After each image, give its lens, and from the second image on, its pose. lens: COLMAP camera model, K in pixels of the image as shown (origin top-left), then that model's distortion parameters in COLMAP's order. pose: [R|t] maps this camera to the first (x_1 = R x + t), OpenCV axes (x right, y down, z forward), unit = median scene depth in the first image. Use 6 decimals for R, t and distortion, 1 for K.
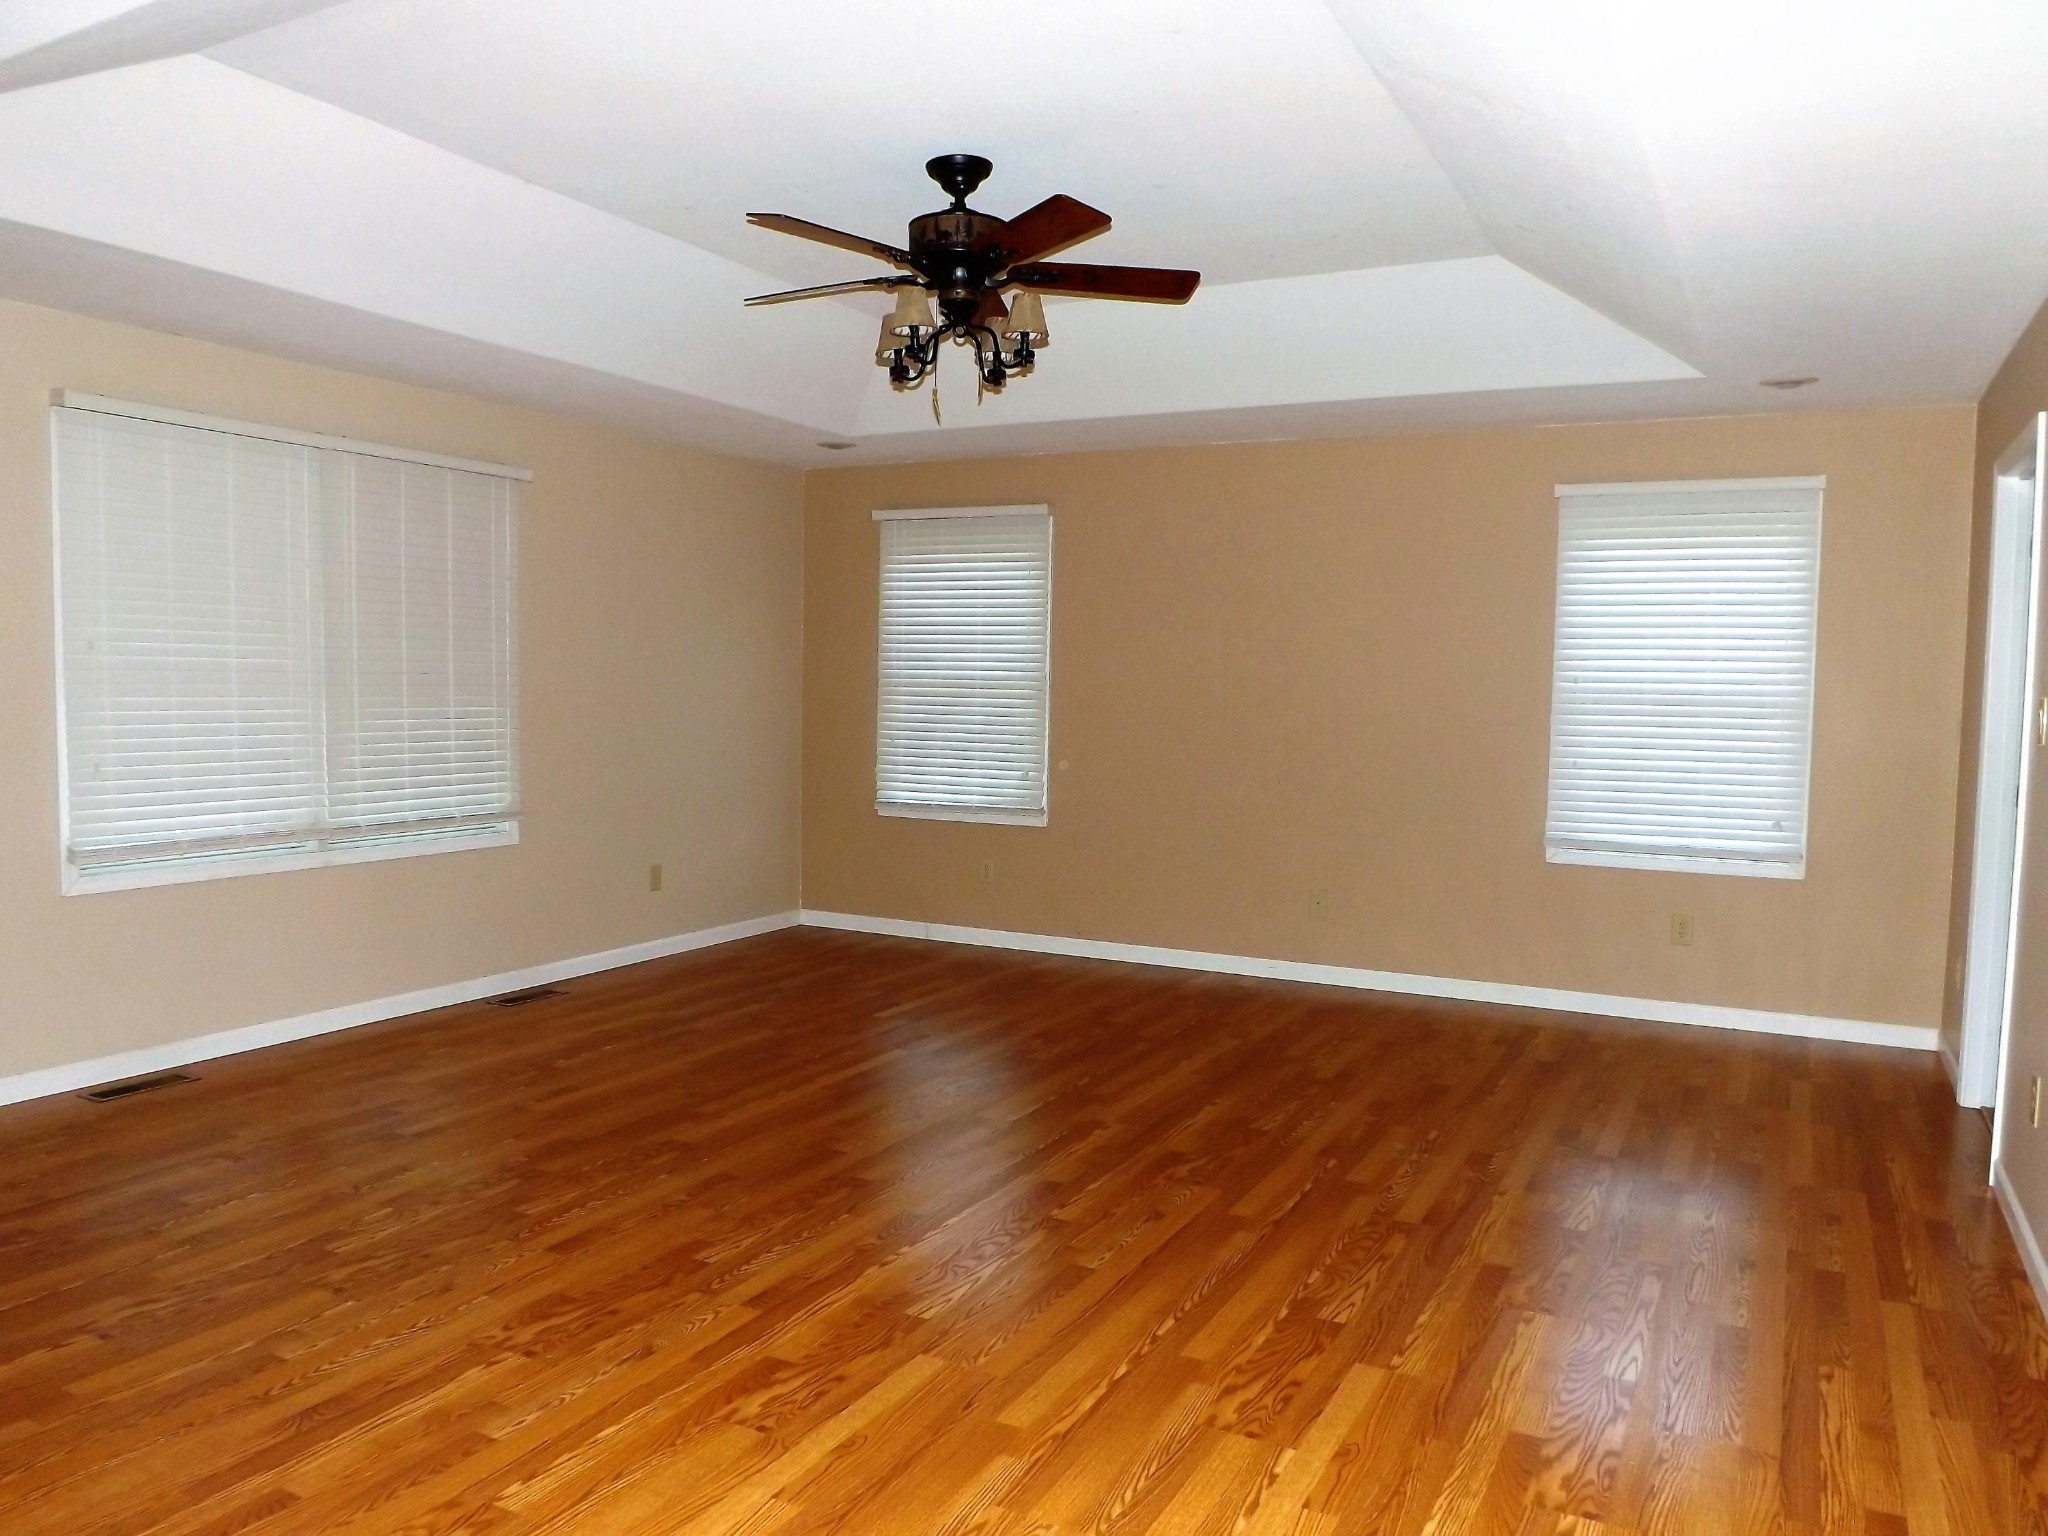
lens RADIAL K [[1468.8, 0, 975.6], [0, 1468.8, 779.0], [0, 0, 1]] dist [-0.045317, -0.005862]
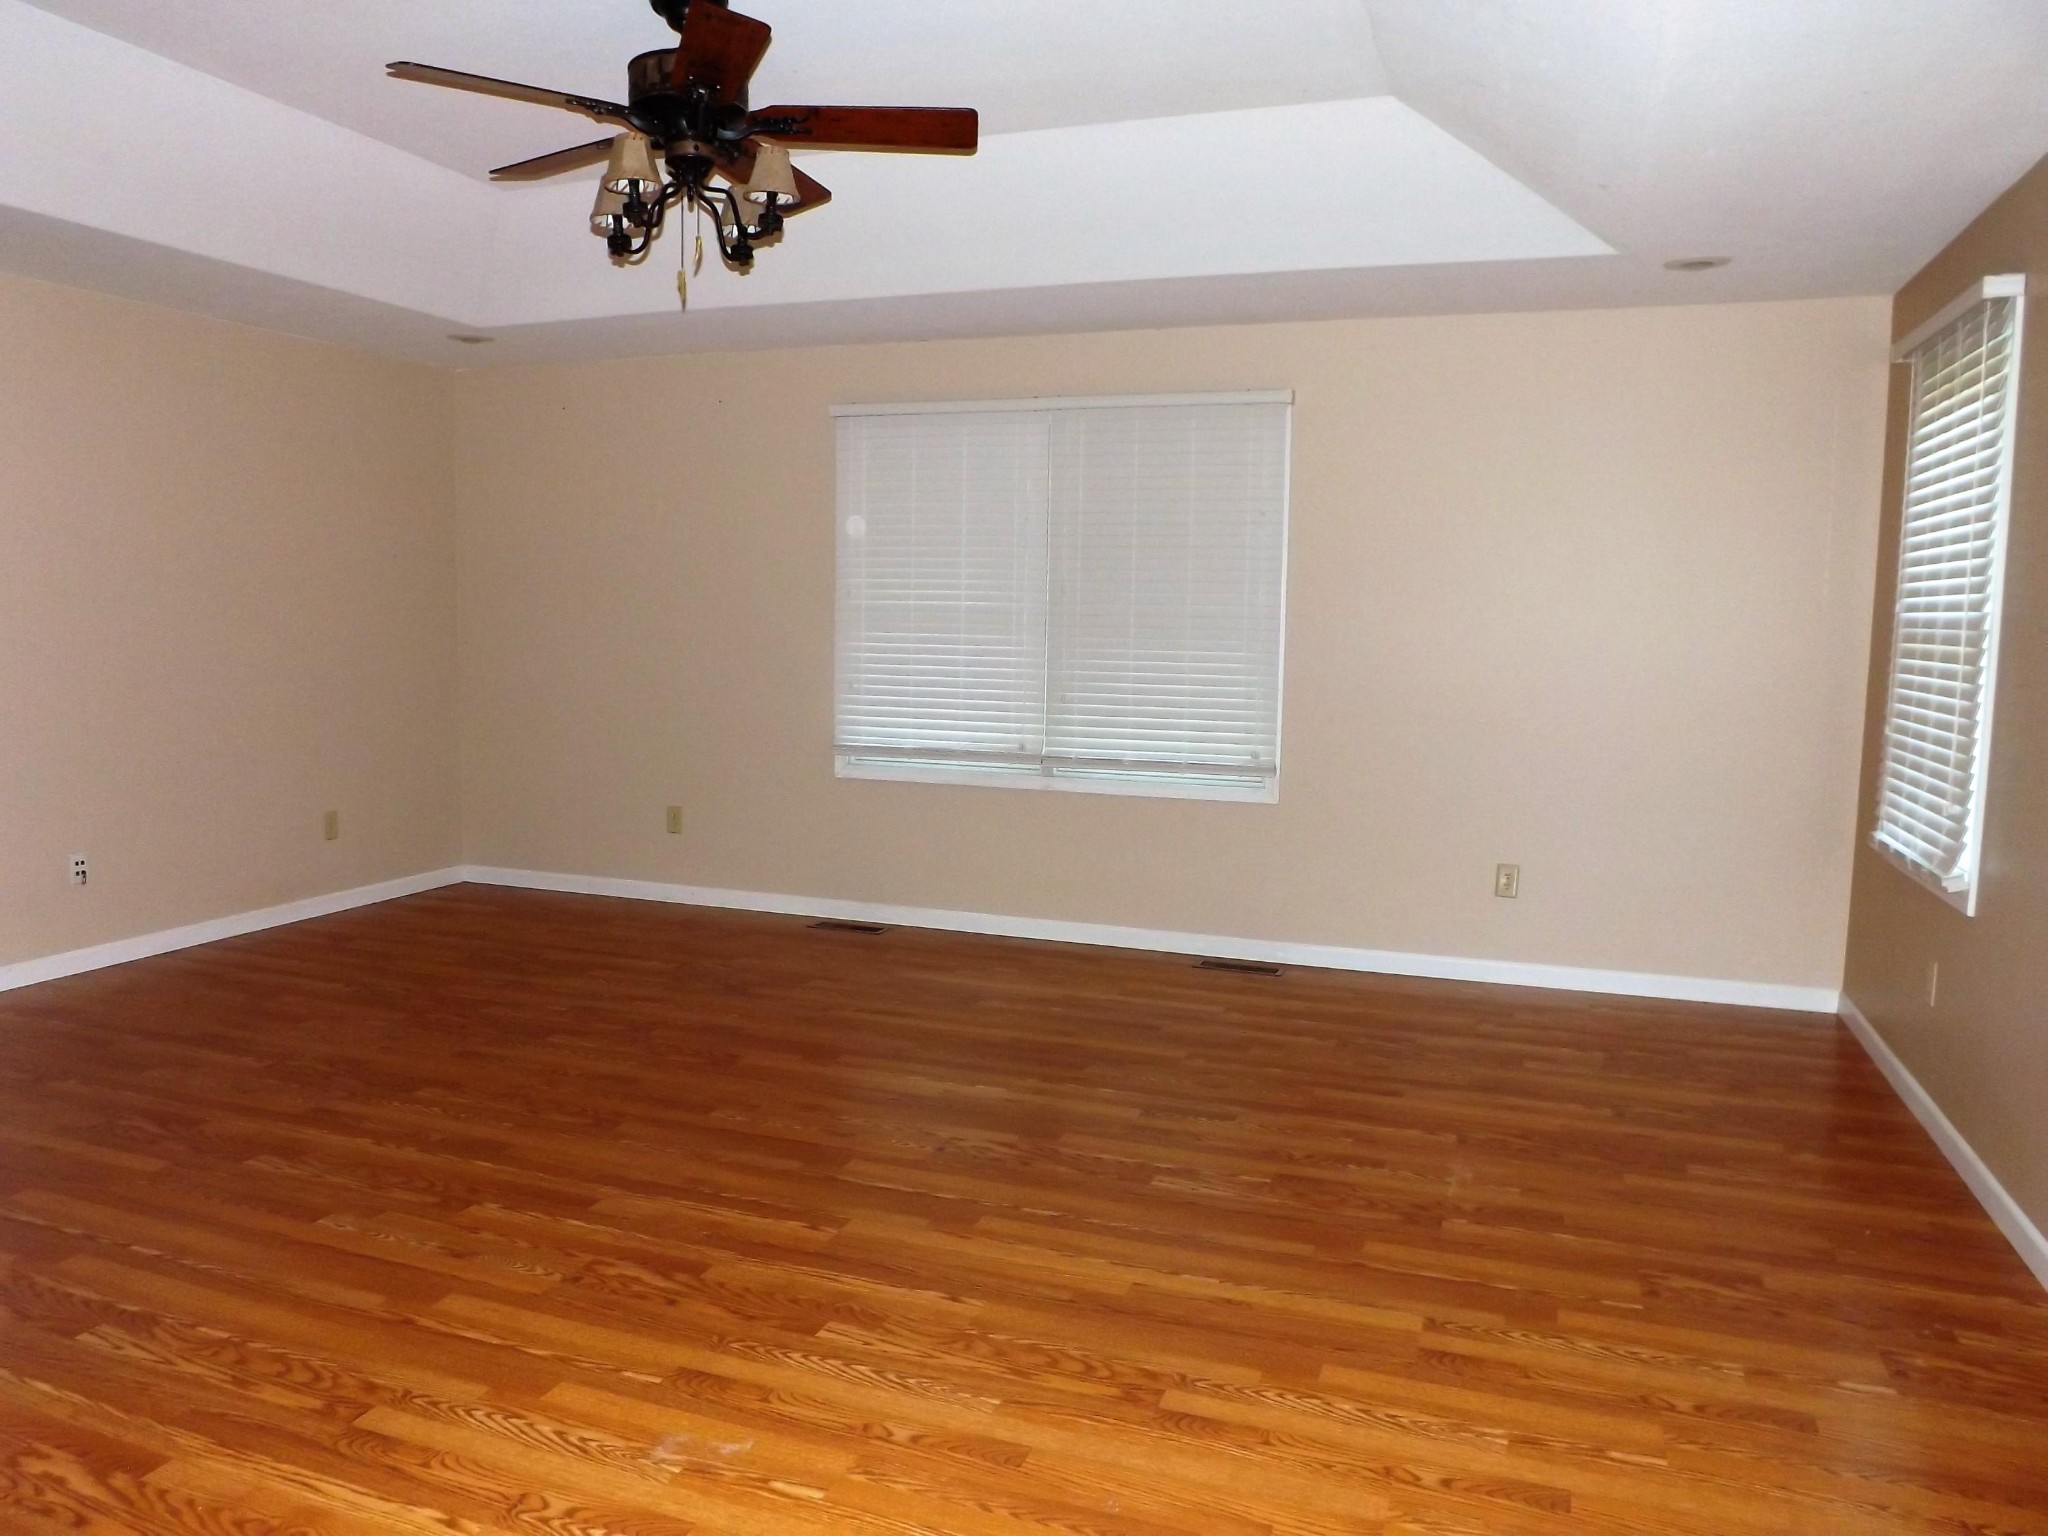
lens RADIAL K [[1468.8, 0, 975.6], [0, 1468.8, 779.0], [0, 0, 1]] dist [-0.045317, -0.005862]
pose [[0.138913, 0.094148, -0.985819, 0.831900], [-0.080054, 0.993280, 0.083581, -0.048114], [0.987064, 0.067308, 0.145517, 1.019857]]
